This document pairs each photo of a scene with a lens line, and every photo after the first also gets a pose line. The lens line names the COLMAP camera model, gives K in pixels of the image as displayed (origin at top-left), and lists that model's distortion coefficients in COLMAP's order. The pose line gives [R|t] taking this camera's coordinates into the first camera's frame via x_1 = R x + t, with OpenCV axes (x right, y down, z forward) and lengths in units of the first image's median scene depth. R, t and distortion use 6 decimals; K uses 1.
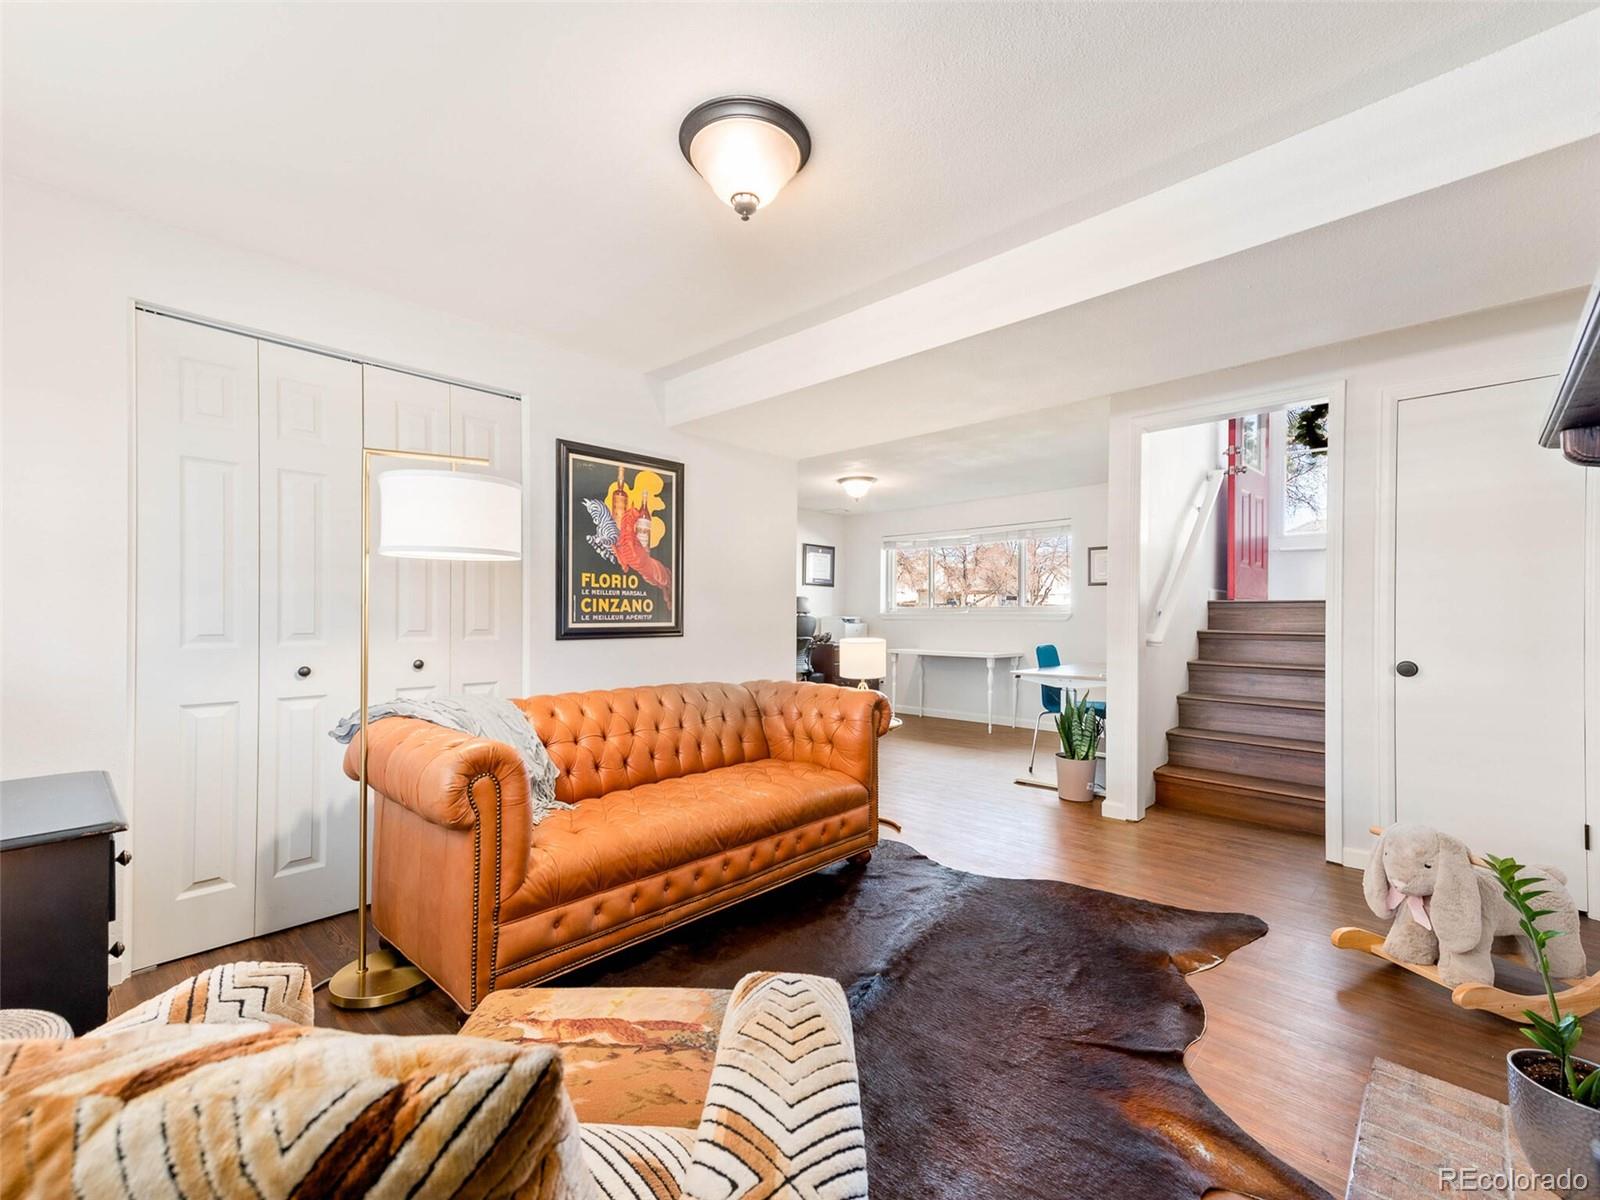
lens RADIAL K [[695.5, 0, 790.3], [0, 695.5, 612.3], [0, 0, 1]] dist [0.023064, -0.000190]
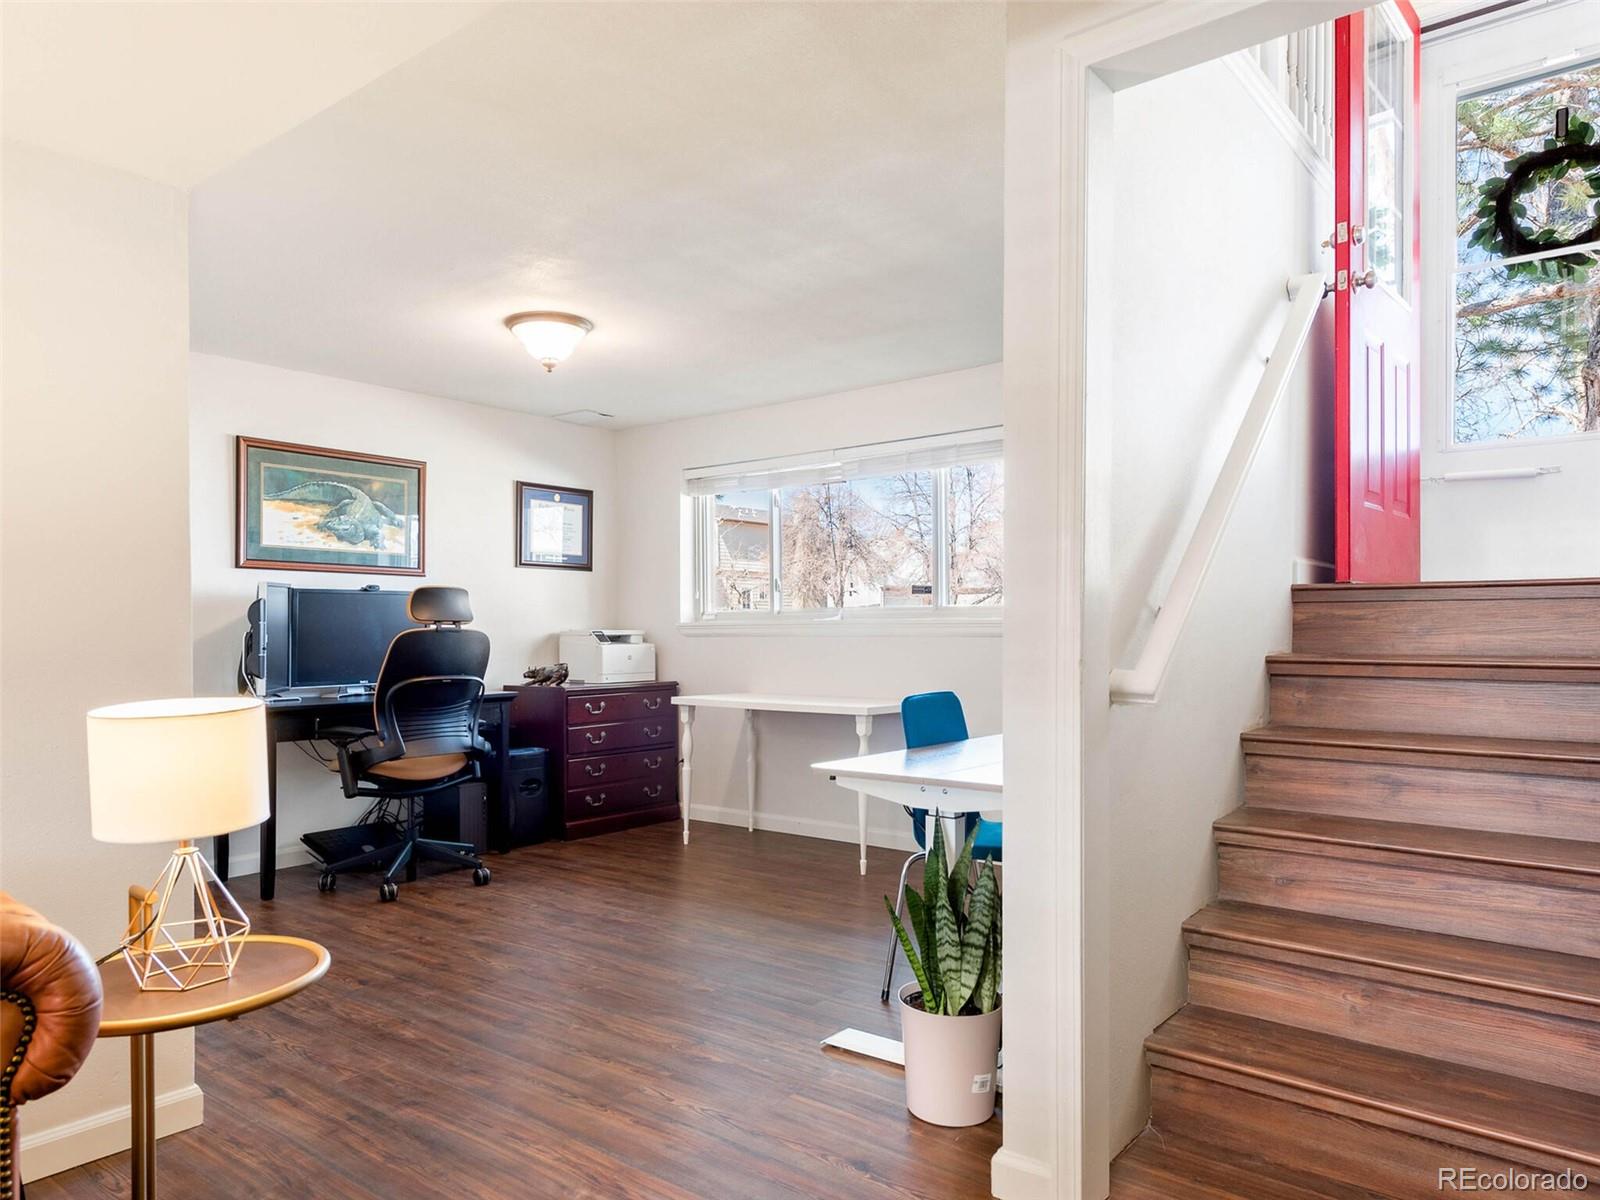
lens RADIAL K [[1039.5, 0, 798.8], [0, 1039.5, 625.4], [0, 0, 1]] dist [0.004680, 0.002291]
pose [[0.997427, -0.007754, 0.071270, 0.224770], [0.007730, 0.999970, 0.000613, 0.004761], [-0.071273, -0.000060, 0.997457, 0.349356]]
